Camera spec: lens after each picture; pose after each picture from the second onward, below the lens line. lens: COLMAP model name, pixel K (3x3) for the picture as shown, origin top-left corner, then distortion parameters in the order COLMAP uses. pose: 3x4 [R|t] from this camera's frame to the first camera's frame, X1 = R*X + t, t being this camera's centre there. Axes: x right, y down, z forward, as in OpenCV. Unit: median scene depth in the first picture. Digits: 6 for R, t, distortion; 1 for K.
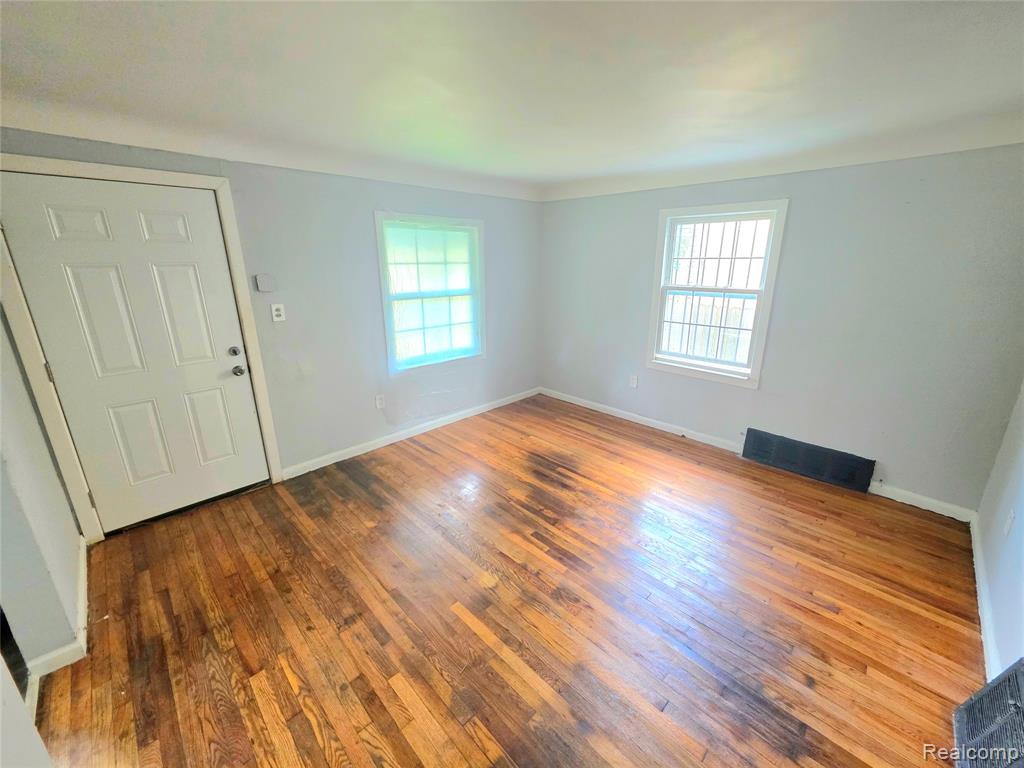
lens RADIAL K [[409.1, 0, 515.6], [0, 409.1, 377.4], [0, 0, 1]] dist [0.003270, 0.000009]
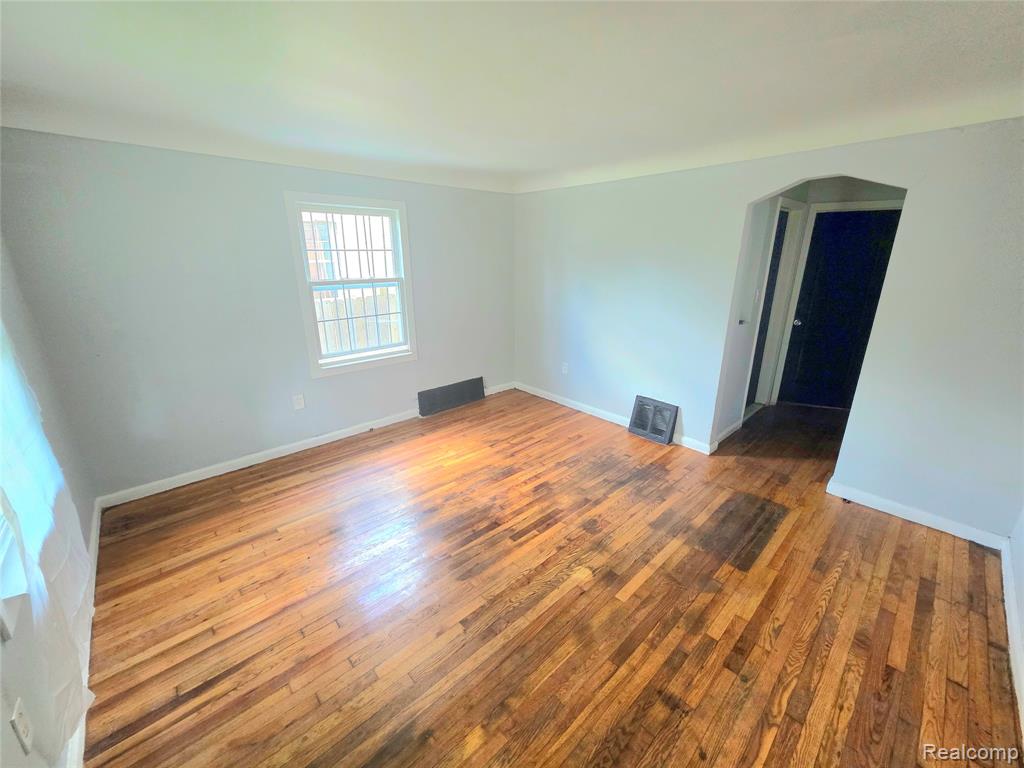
lens RADIAL K [[409.1, 0, 515.6], [0, 409.1, 377.4], [0, 0, 1]] dist [0.003270, 0.000009]
pose [[0.032846, -0.288501, 0.956916, -0.648409], [0.282420, 0.921092, 0.268007, -0.185253], [-0.958728, 0.261450, 0.111733, 0.678216]]
